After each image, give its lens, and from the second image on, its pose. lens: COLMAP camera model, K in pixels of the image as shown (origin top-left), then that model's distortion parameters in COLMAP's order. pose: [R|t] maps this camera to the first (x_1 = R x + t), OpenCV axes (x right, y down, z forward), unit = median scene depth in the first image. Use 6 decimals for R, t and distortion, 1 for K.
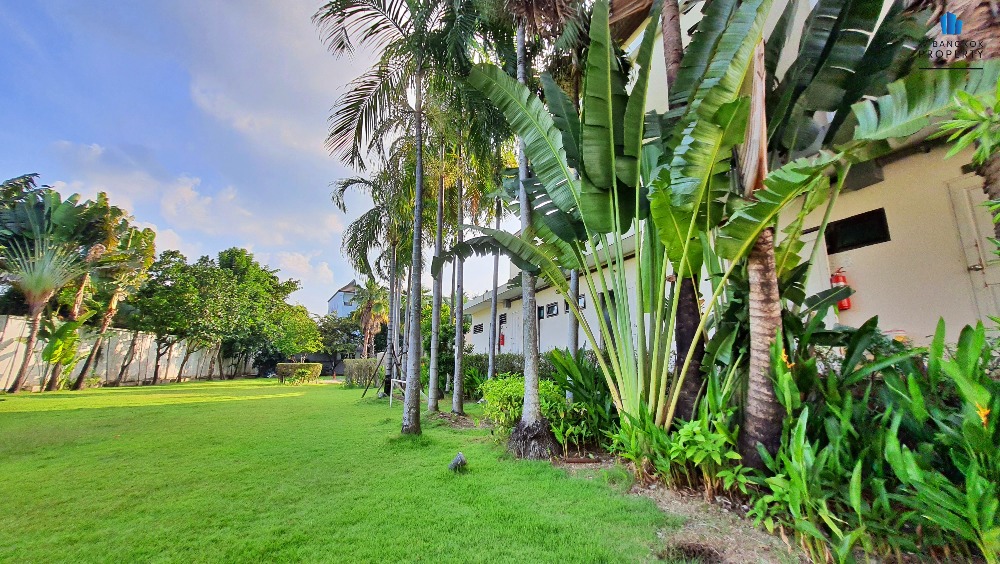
lens RADIAL K [[392.8, 0, 503.0], [0, 392.8, 282.9], [0, 0, 1]] dist [-0.000073, 0.000041]
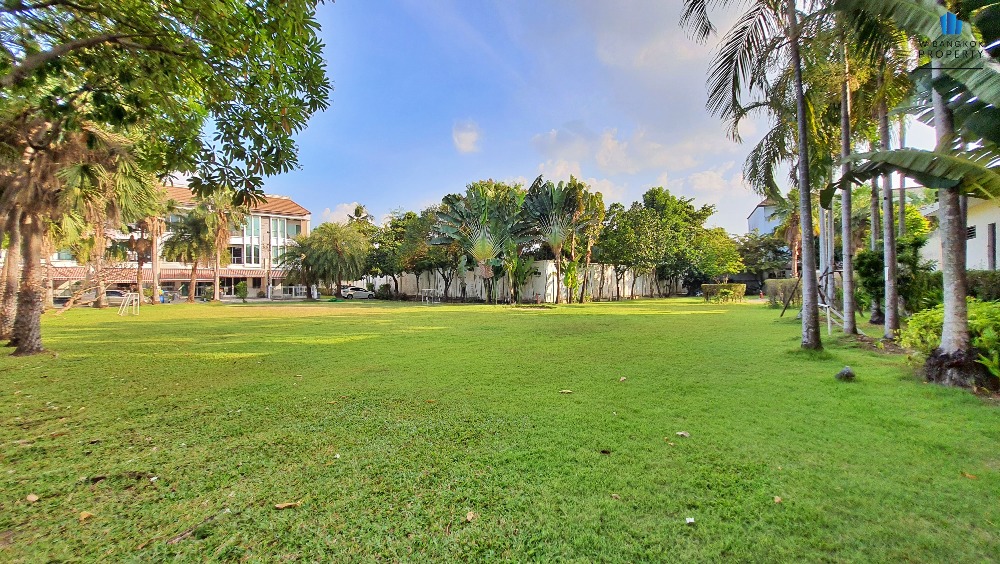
lens RADIAL K [[392.8, 0, 503.0], [0, 392.8, 282.9], [0, 0, 1]] dist [-0.000073, 0.000041]
pose [[0.548676, -0.017604, -0.835850, 0.071448], [0.186770, 0.977092, 0.102022, -0.027203], [0.814906, -0.212089, 0.539395, -0.094307]]
